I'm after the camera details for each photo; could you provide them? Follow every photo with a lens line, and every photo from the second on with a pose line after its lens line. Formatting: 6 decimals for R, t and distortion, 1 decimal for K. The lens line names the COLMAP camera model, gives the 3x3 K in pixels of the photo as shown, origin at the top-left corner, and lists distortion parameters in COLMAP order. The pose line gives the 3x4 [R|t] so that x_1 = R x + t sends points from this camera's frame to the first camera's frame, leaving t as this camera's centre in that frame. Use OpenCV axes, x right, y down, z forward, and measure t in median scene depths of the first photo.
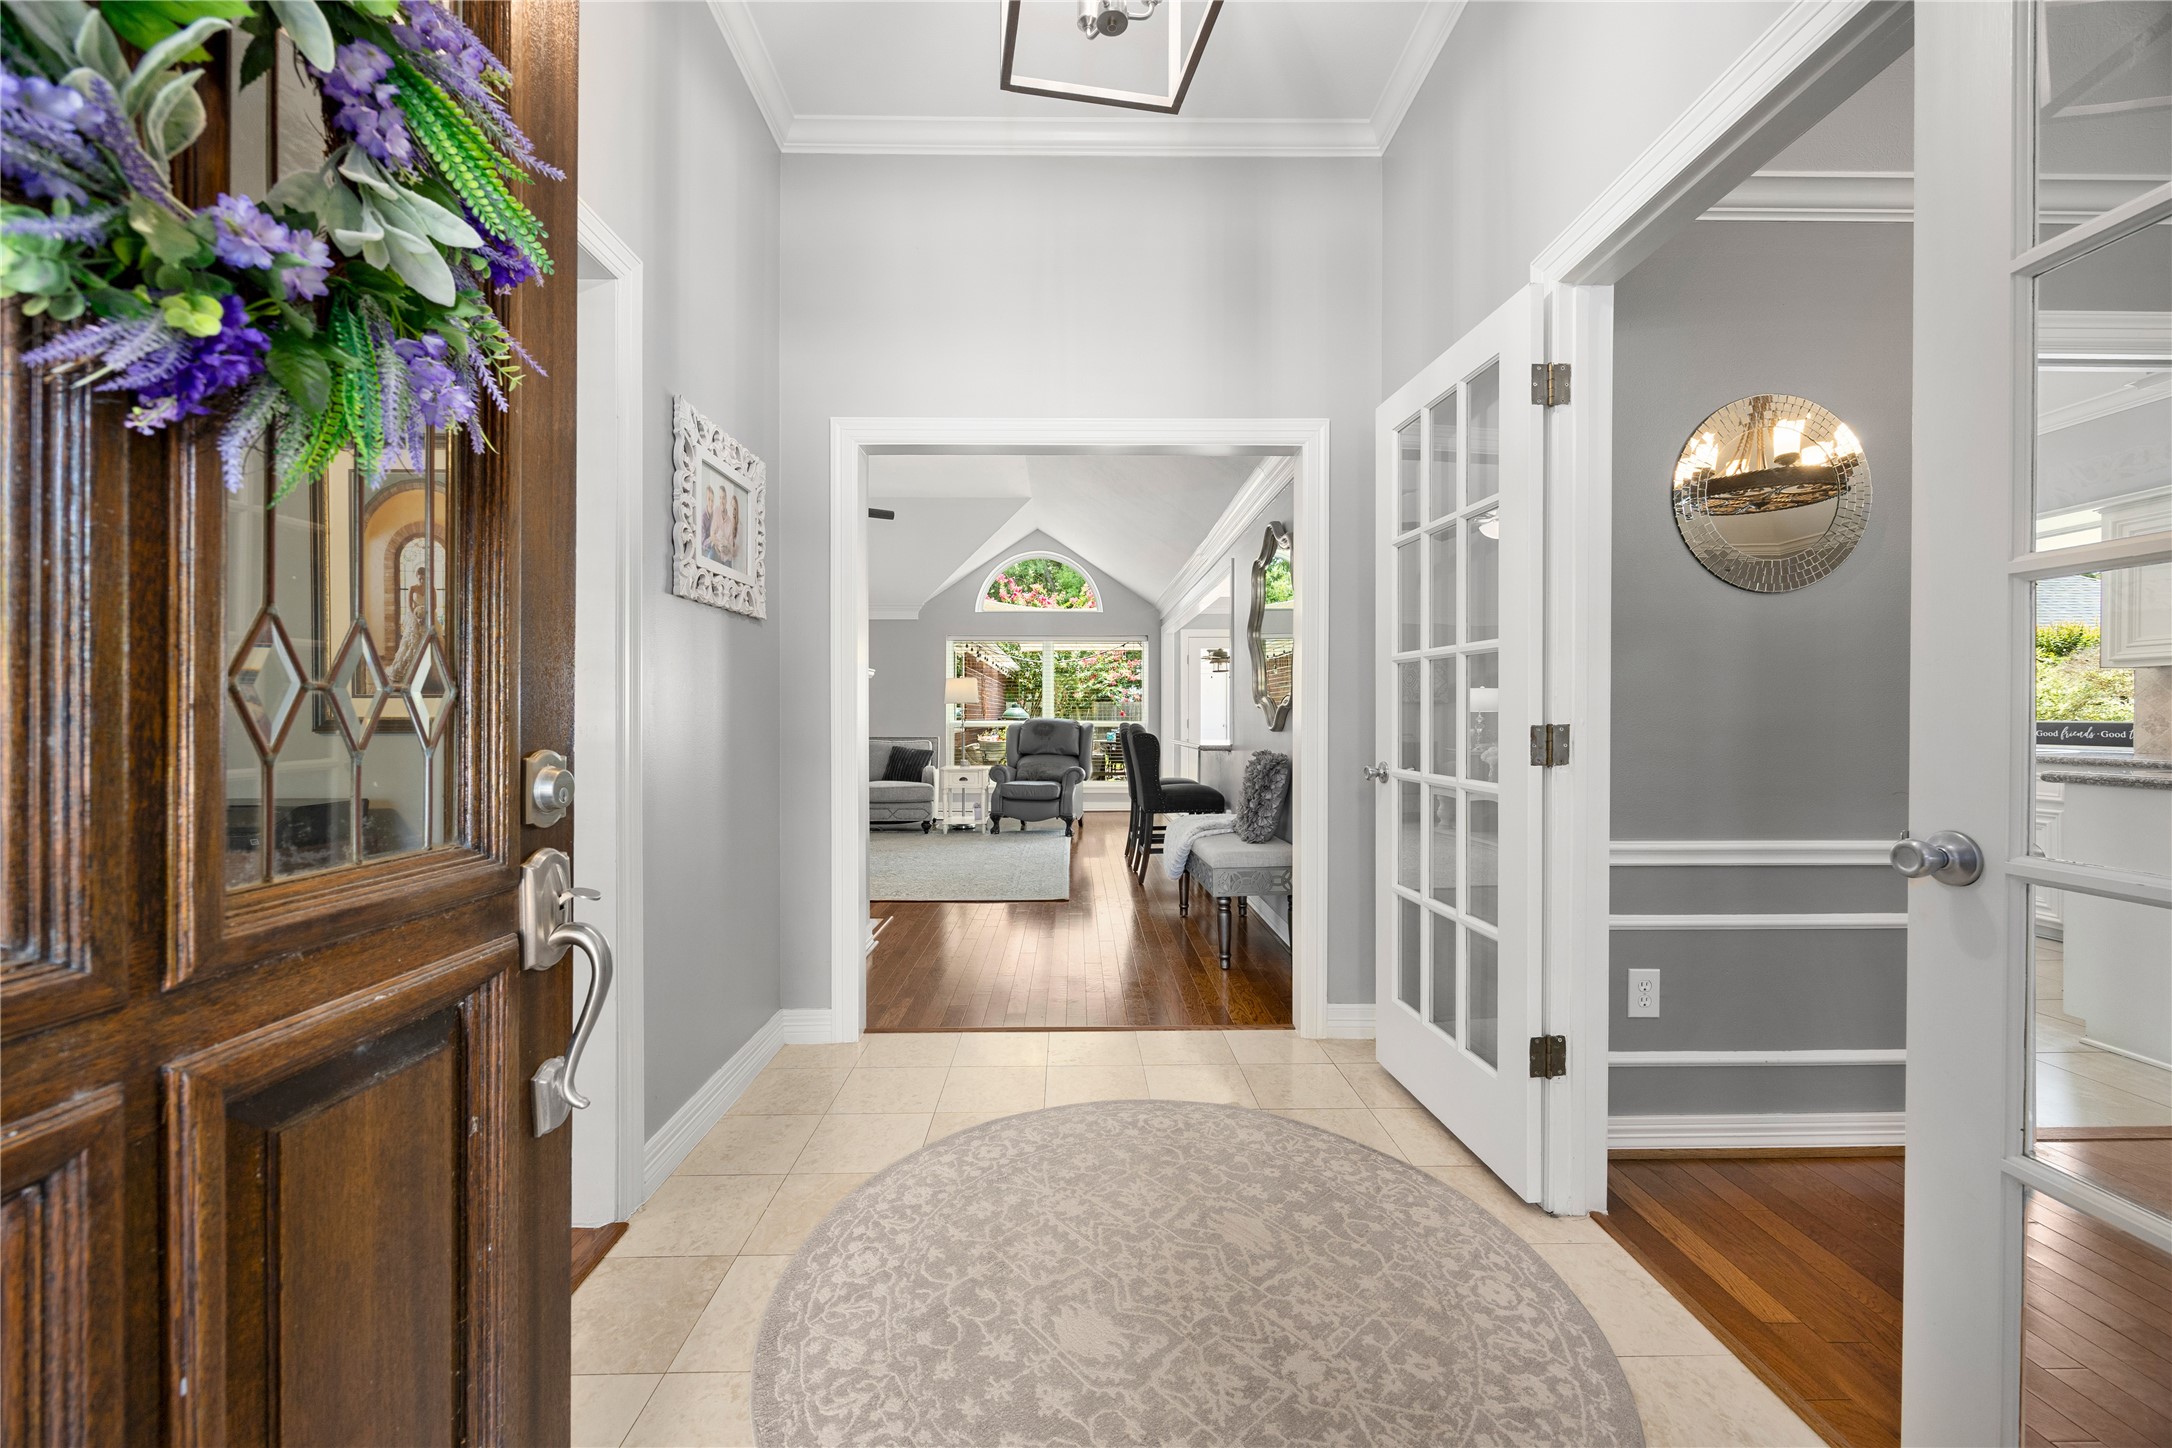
lens RADIAL K [[824.9, 0, 1083.3], [0, 824.9, 725.5], [0, 0, 1]] dist [0.001261, -0.001865]
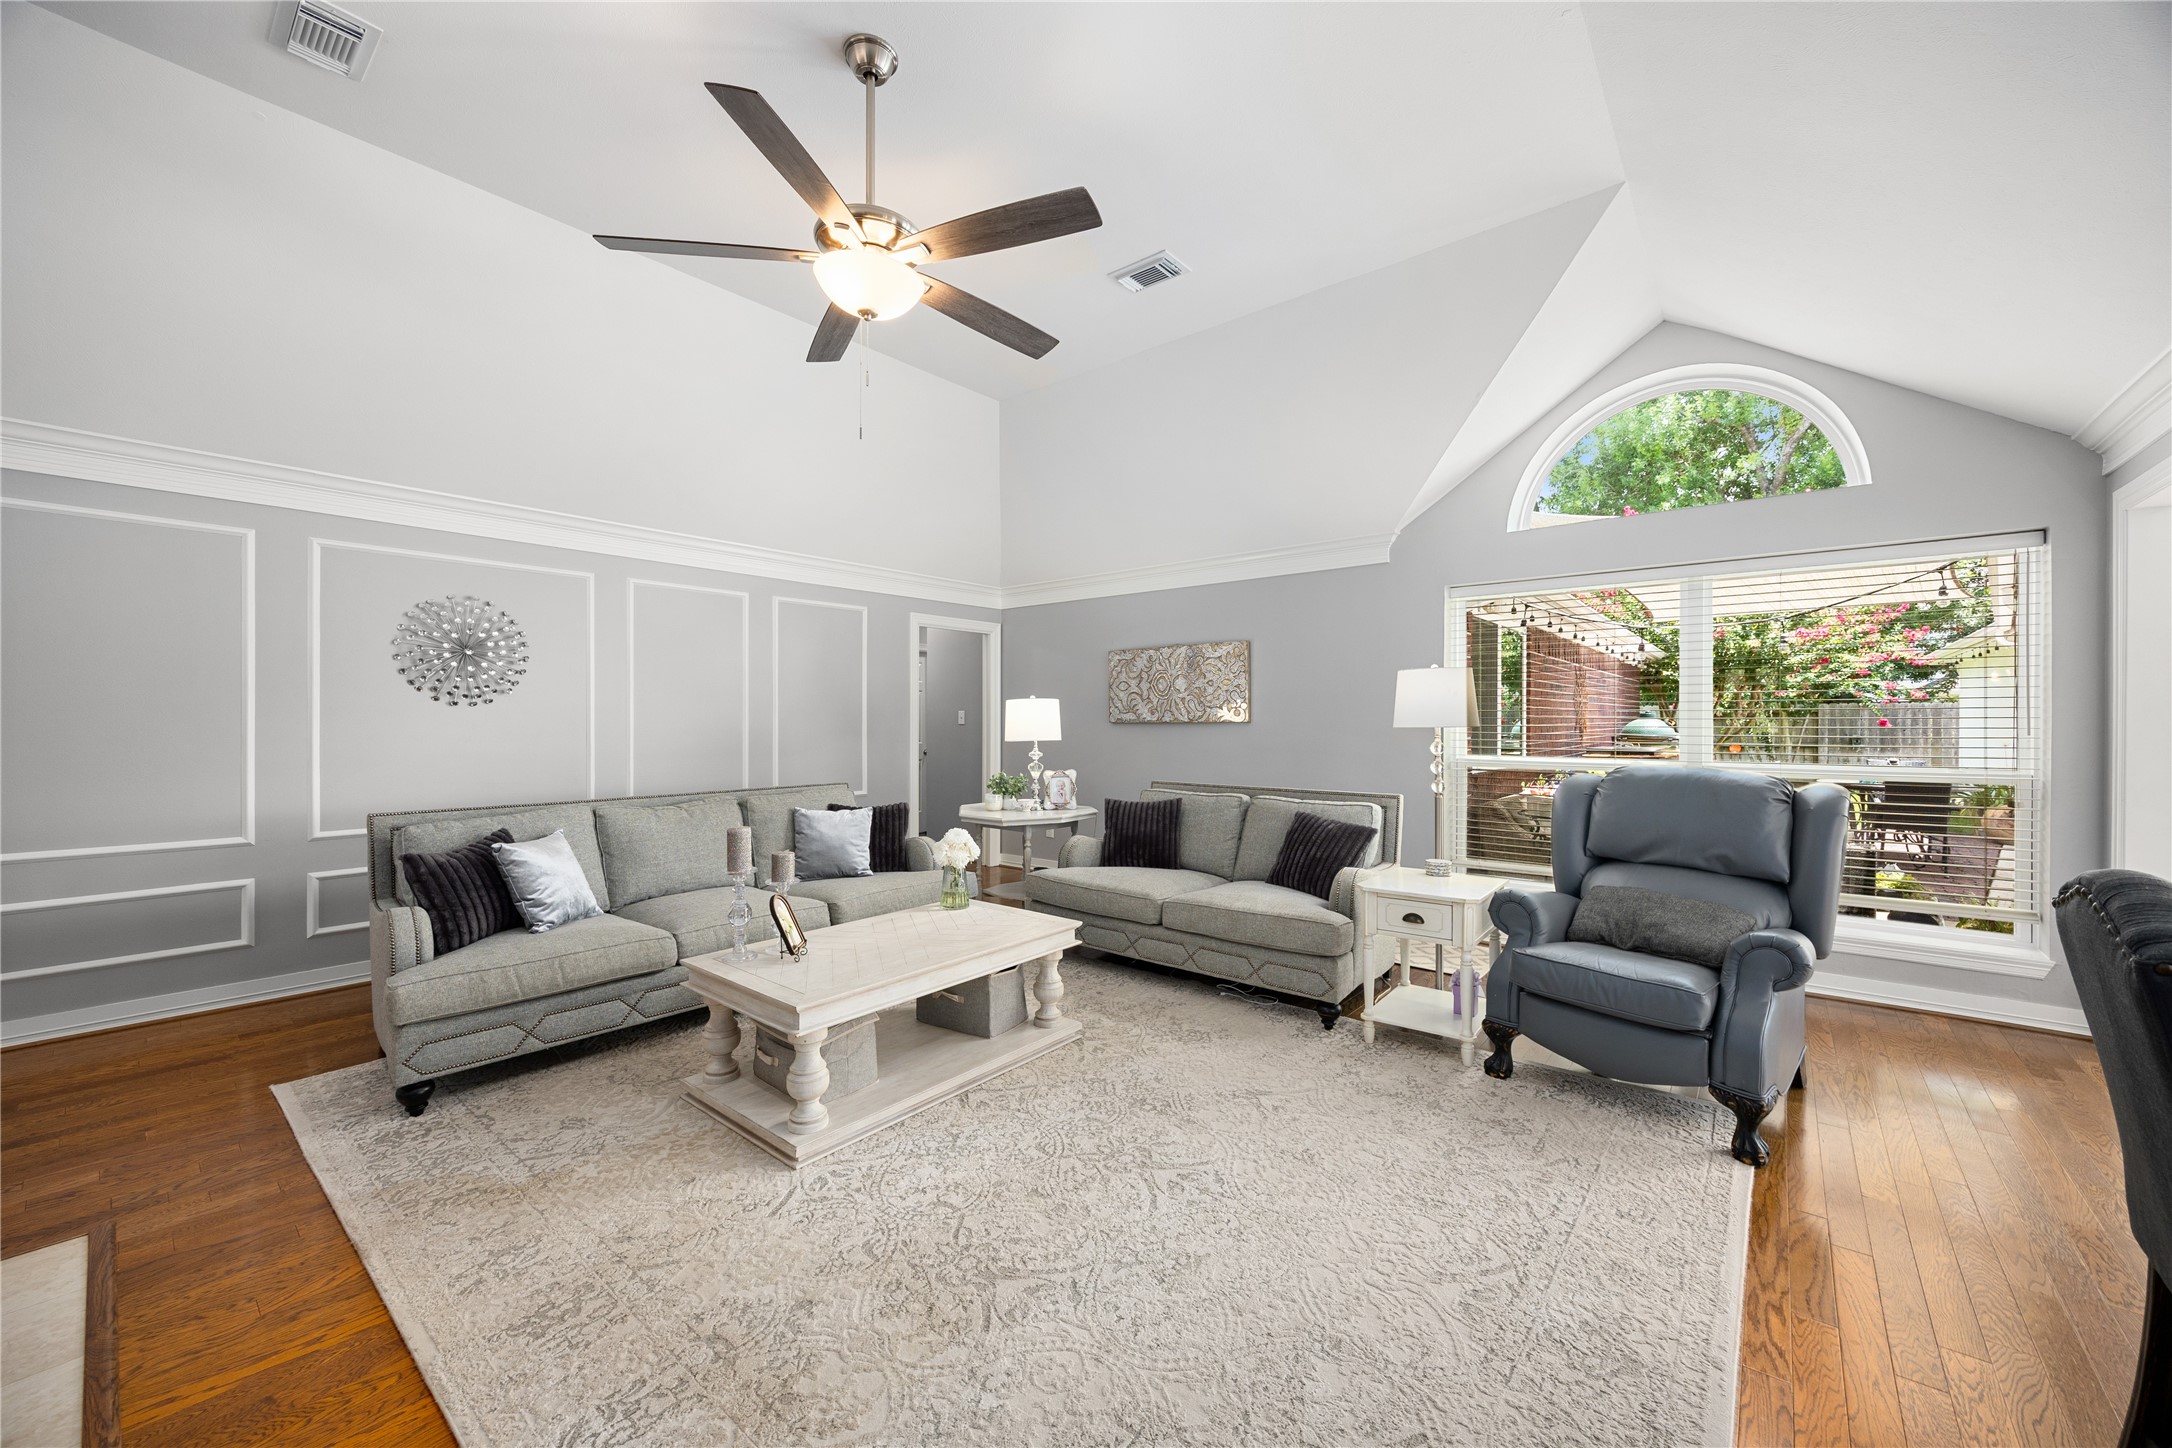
lens RADIAL K [[824.9, 0, 1083.3], [0, 824.9, 725.5], [0, 0, 1]] dist [0.001261, -0.001865]
pose [[0.758220, 0.003618, -0.651989, -0.005327], [-0.006229, 0.999979, -0.001695, -0.025107], [0.651970, 0.005346, 0.758226, 0.548032]]
